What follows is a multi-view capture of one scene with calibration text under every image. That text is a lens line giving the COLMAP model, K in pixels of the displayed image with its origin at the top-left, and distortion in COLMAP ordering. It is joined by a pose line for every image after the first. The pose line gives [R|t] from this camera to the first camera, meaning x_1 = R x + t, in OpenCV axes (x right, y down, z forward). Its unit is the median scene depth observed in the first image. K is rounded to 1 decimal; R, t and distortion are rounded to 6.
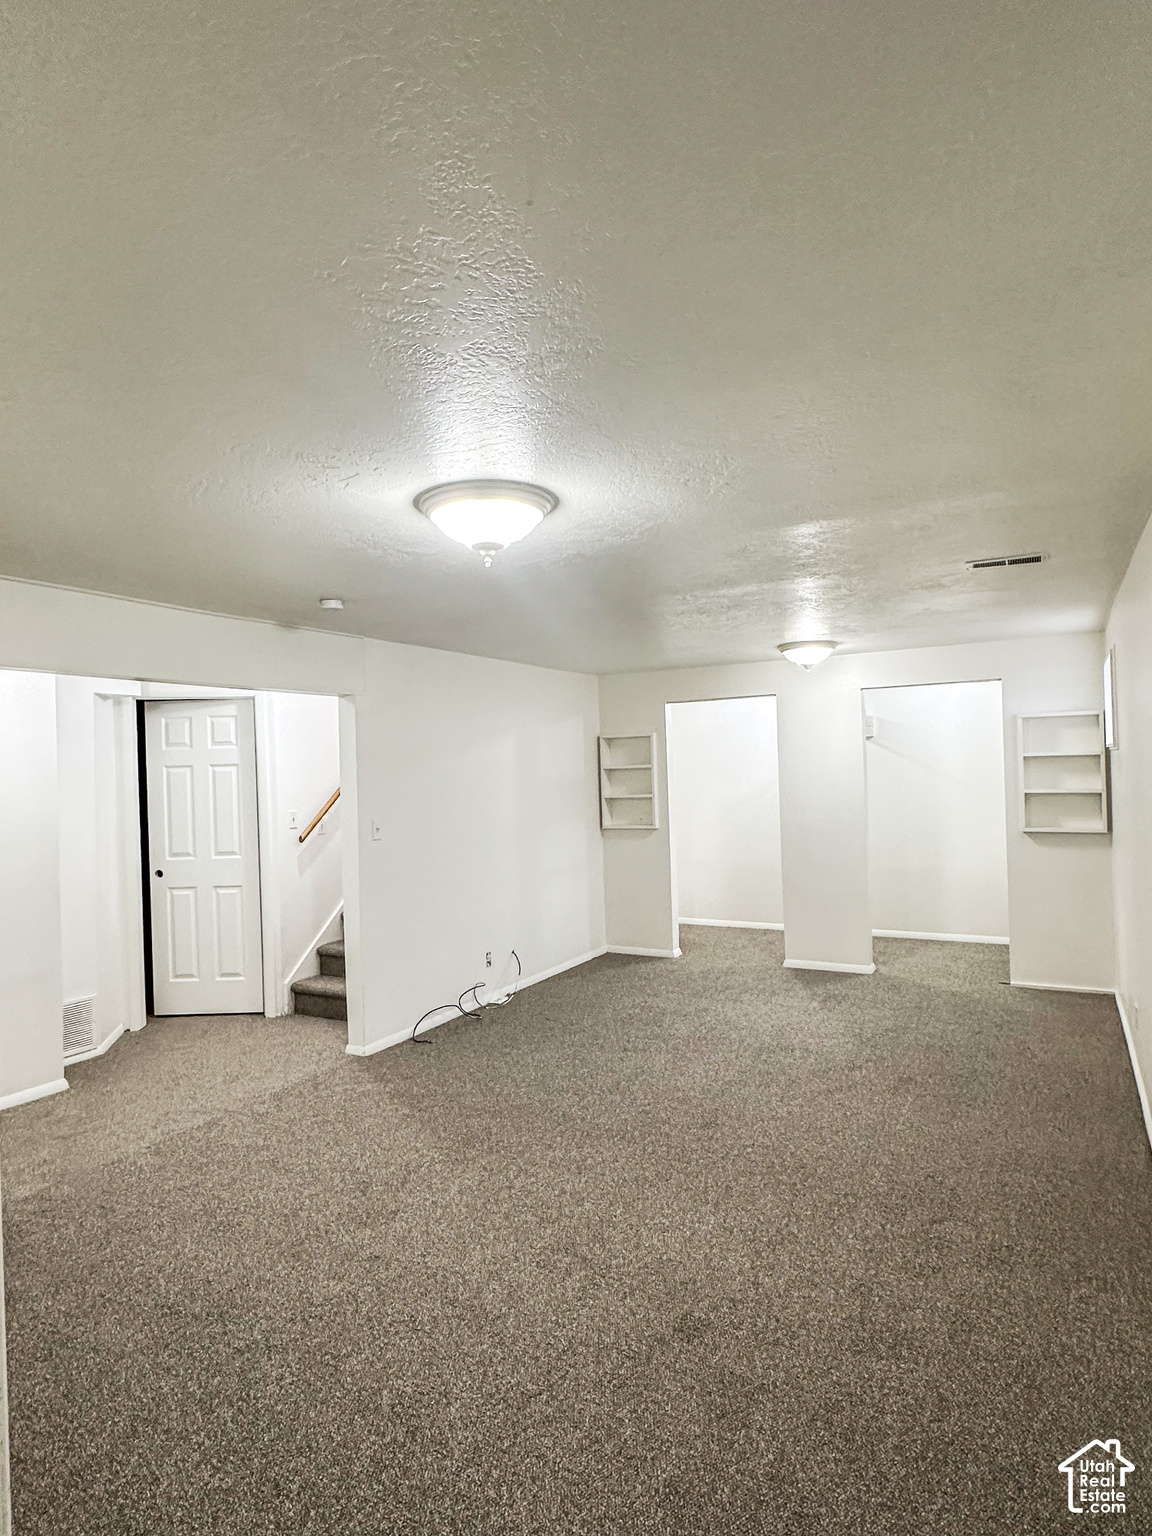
lens RADIAL K [[869.1, 0, 571.1], [0, 869.1, 763.3], [0, 0, 1]] dist [-0.004722, 0.000917]
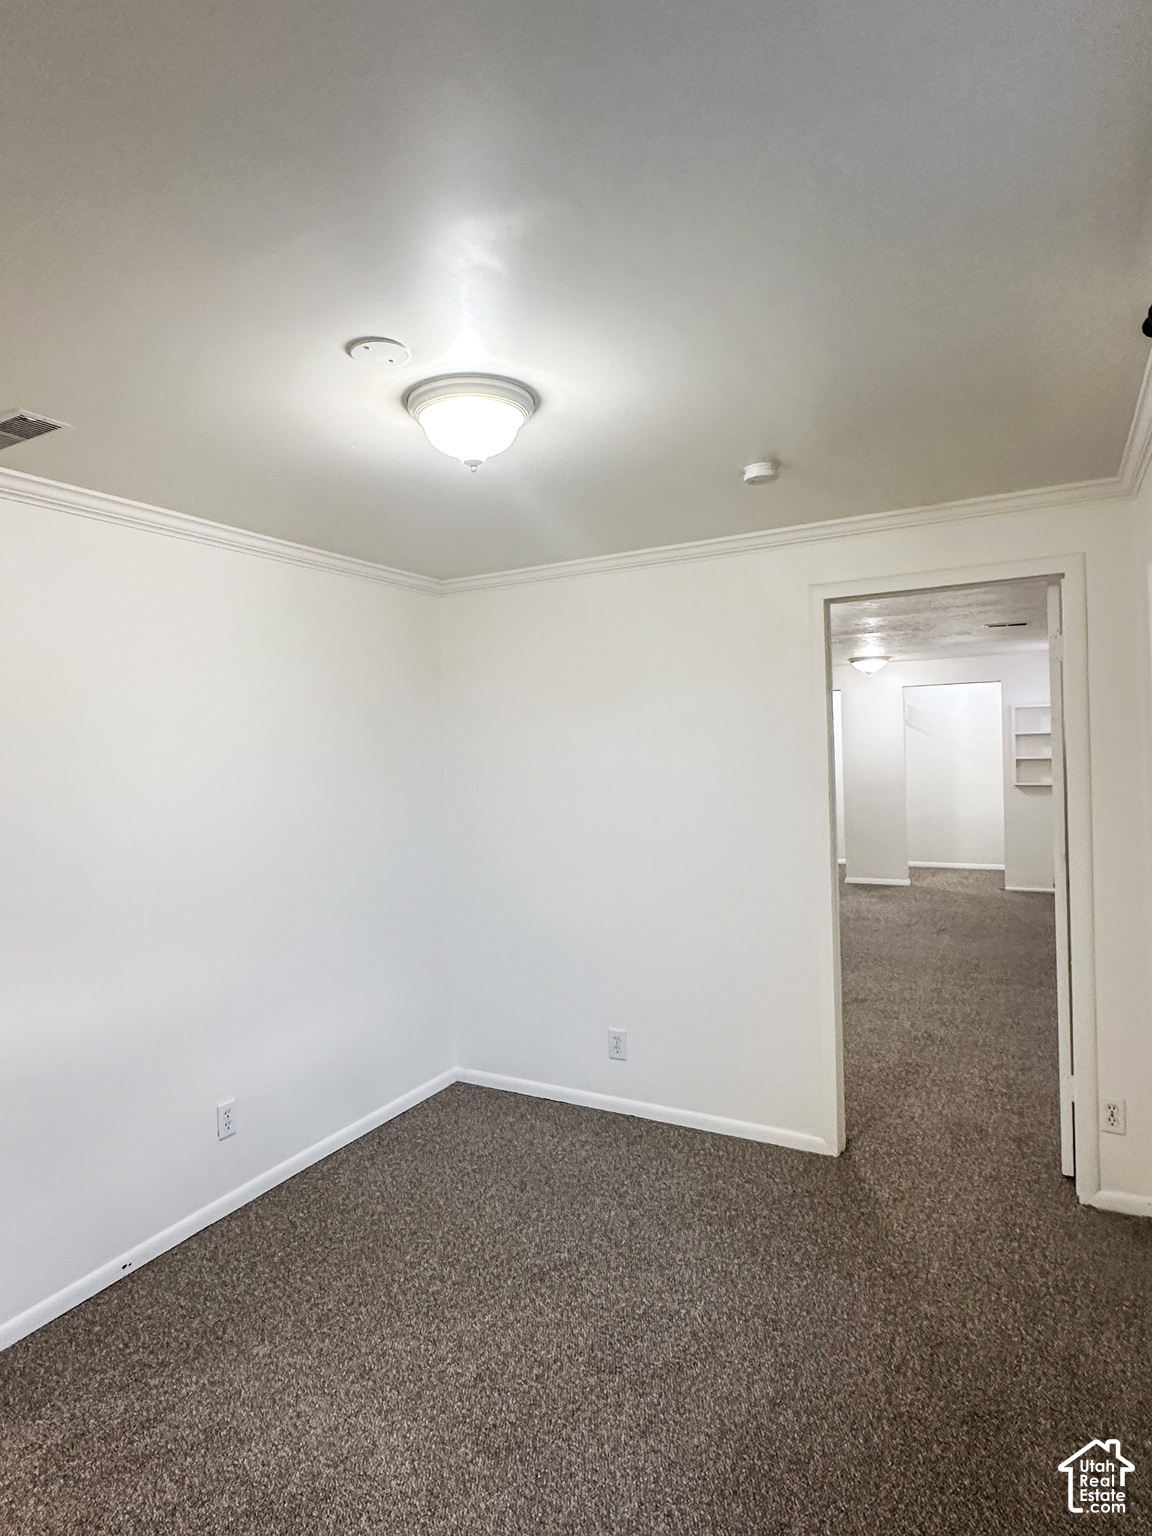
lens RADIAL K [[849.9, 0, 576.0], [0, 849.9, 768.0], [0, 0, 1]] dist [0.003884, 0.000533]
pose [[0.999958, -0.008308, 0.003783, -0.232303], [0.008199, 0.999573, 0.028044, 0.004770], [-0.004014, -0.028012, 0.999600, -0.445178]]
